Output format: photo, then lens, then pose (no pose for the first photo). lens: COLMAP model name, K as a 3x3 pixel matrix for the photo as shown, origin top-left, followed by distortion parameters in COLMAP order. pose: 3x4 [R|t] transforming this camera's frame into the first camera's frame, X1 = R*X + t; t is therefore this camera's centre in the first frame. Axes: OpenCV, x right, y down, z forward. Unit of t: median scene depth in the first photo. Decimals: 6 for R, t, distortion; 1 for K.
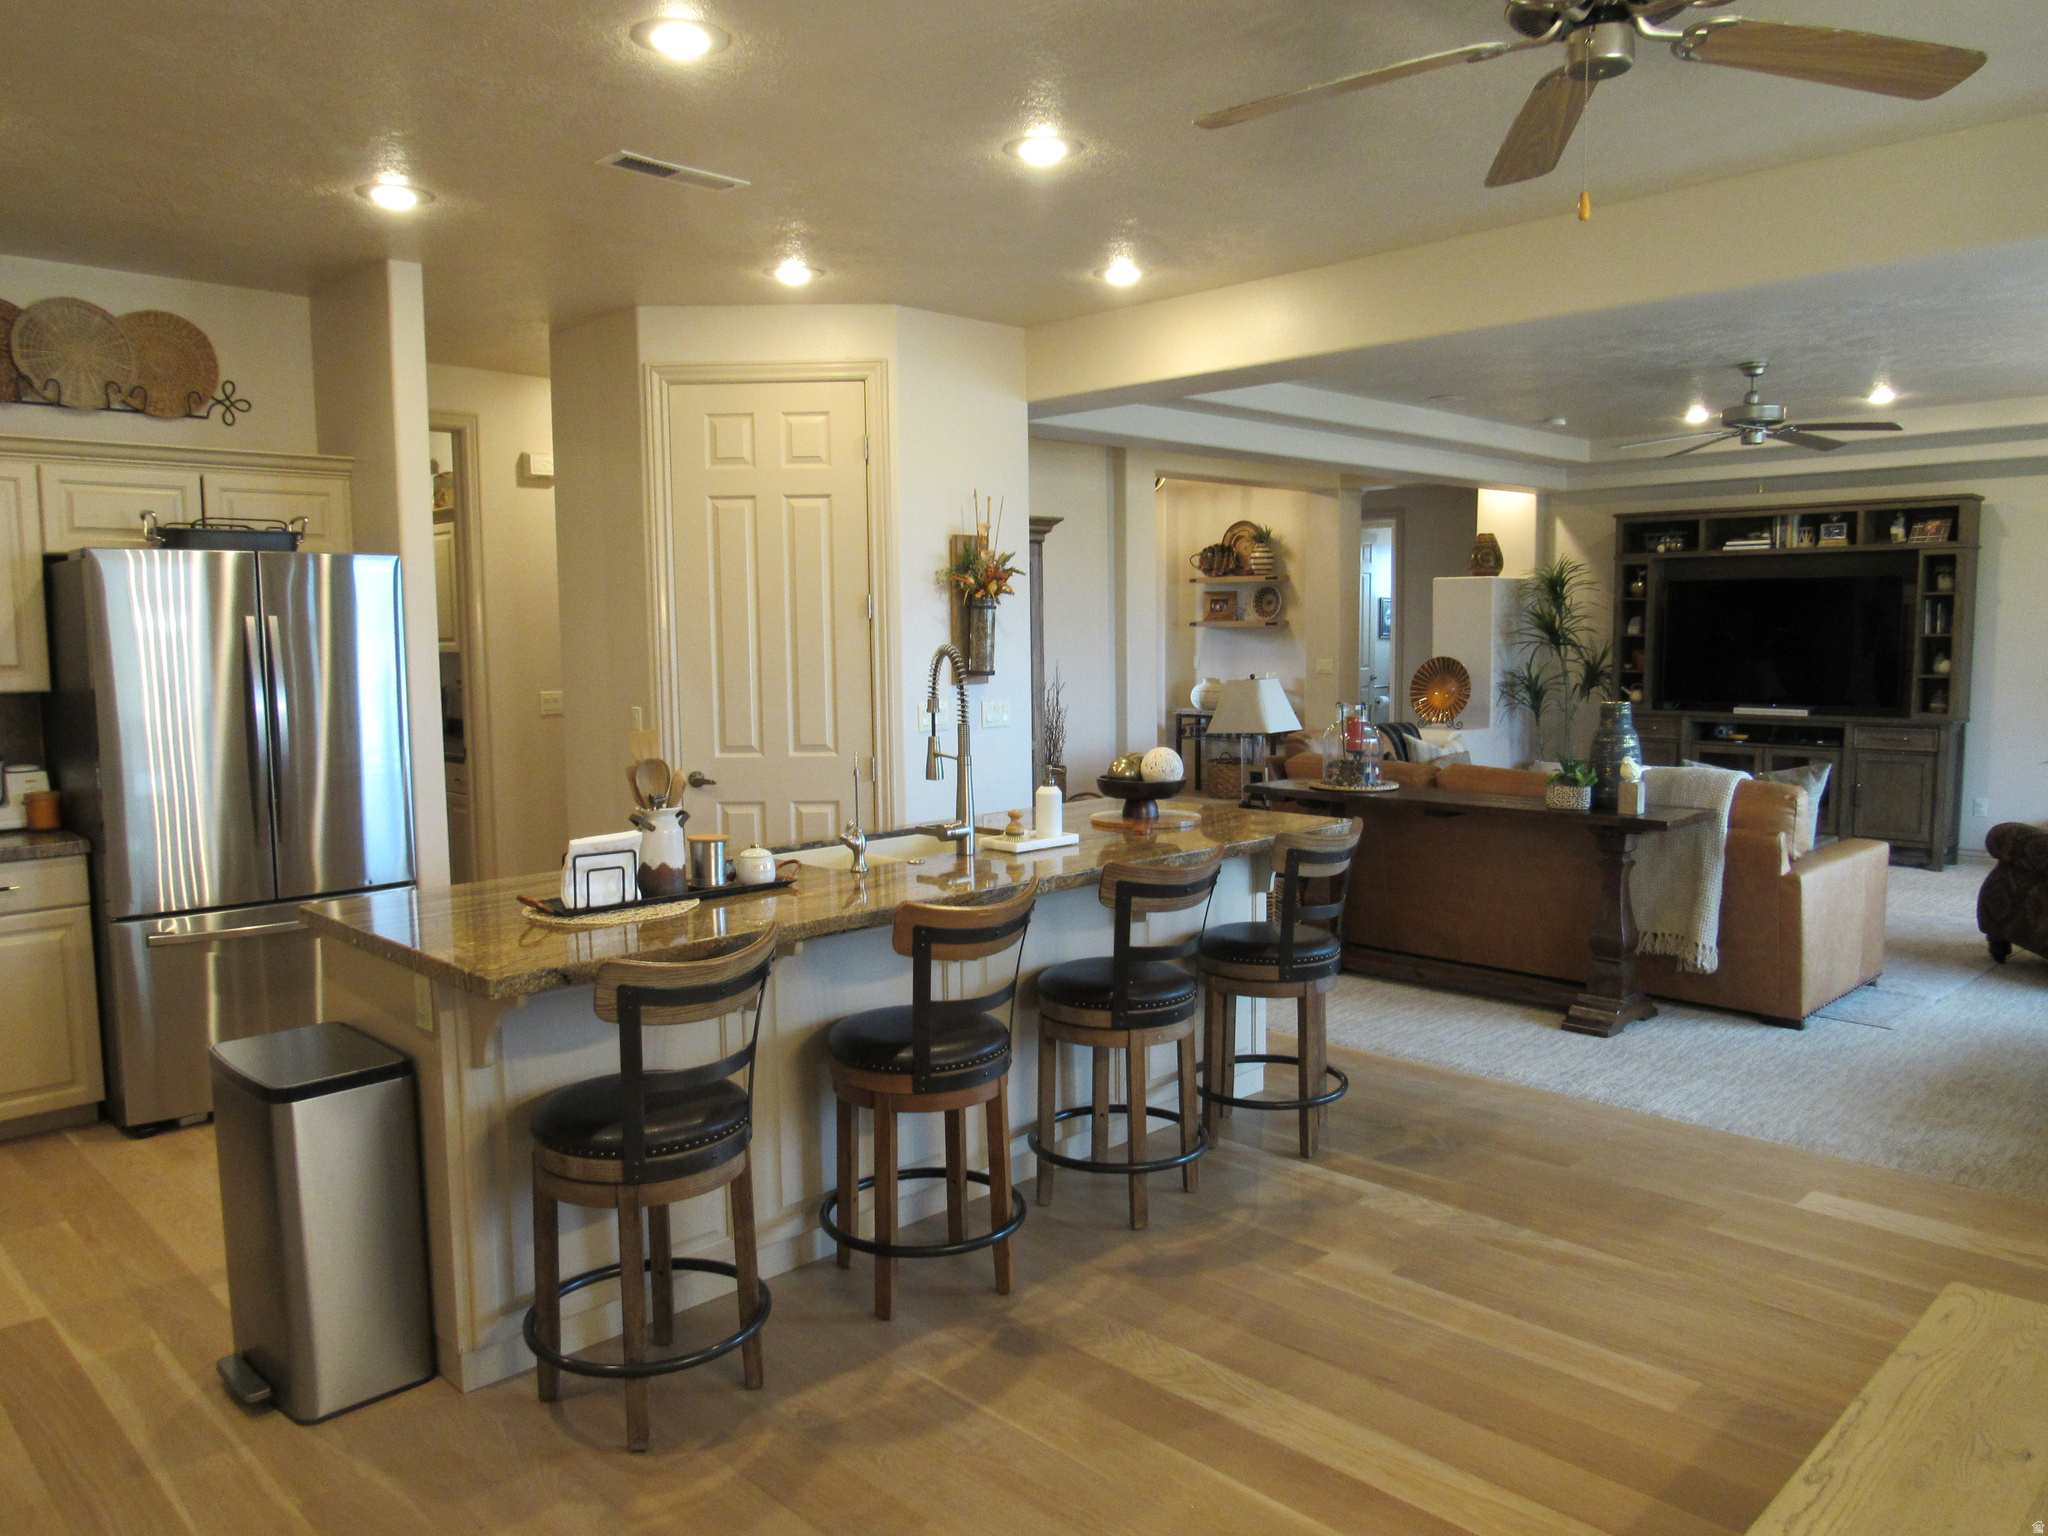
lens RADIAL K [[1454.1, 0, 1027.9], [0, 1454.1, 771.5], [0, 0, 1]] dist [-0.026350, 0.005411]
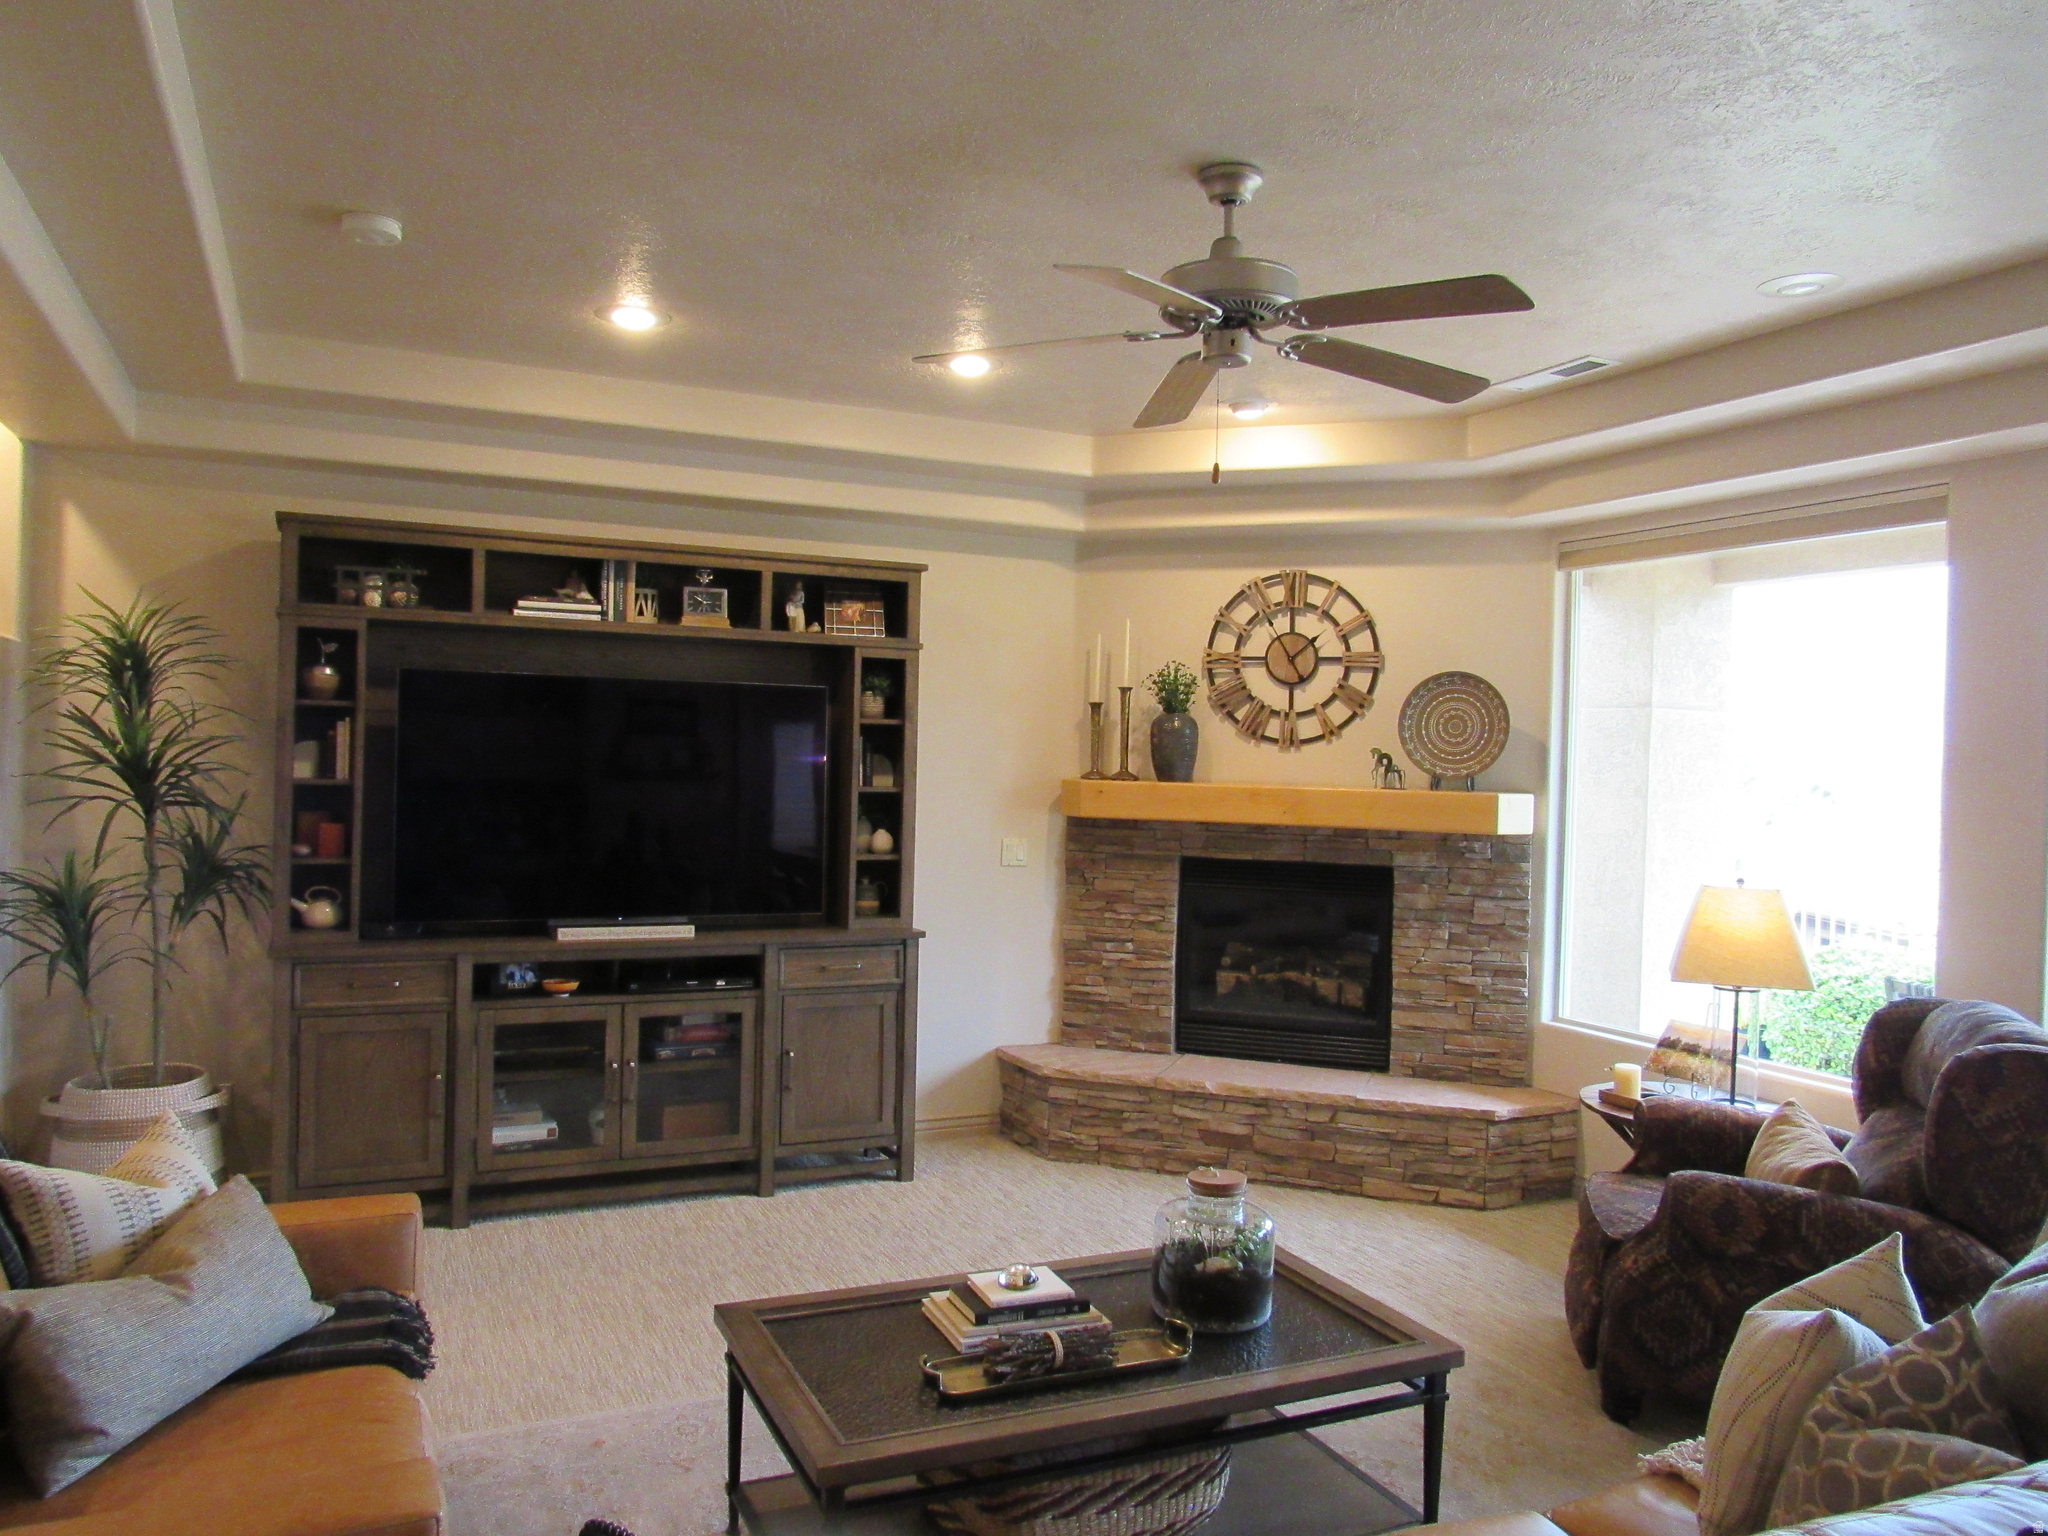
lens RADIAL K [[1454.1, 0, 1026.5], [0, 1454.1, 763.2], [0, 0, 1]] dist [-0.026350, 0.005411]
pose [[0.317699, 0.013851, 0.948091, 0.062612], [0.067953, 0.996990, -0.037336, -0.072035], [-0.945754, 0.076287, 0.315801, 0.684126]]
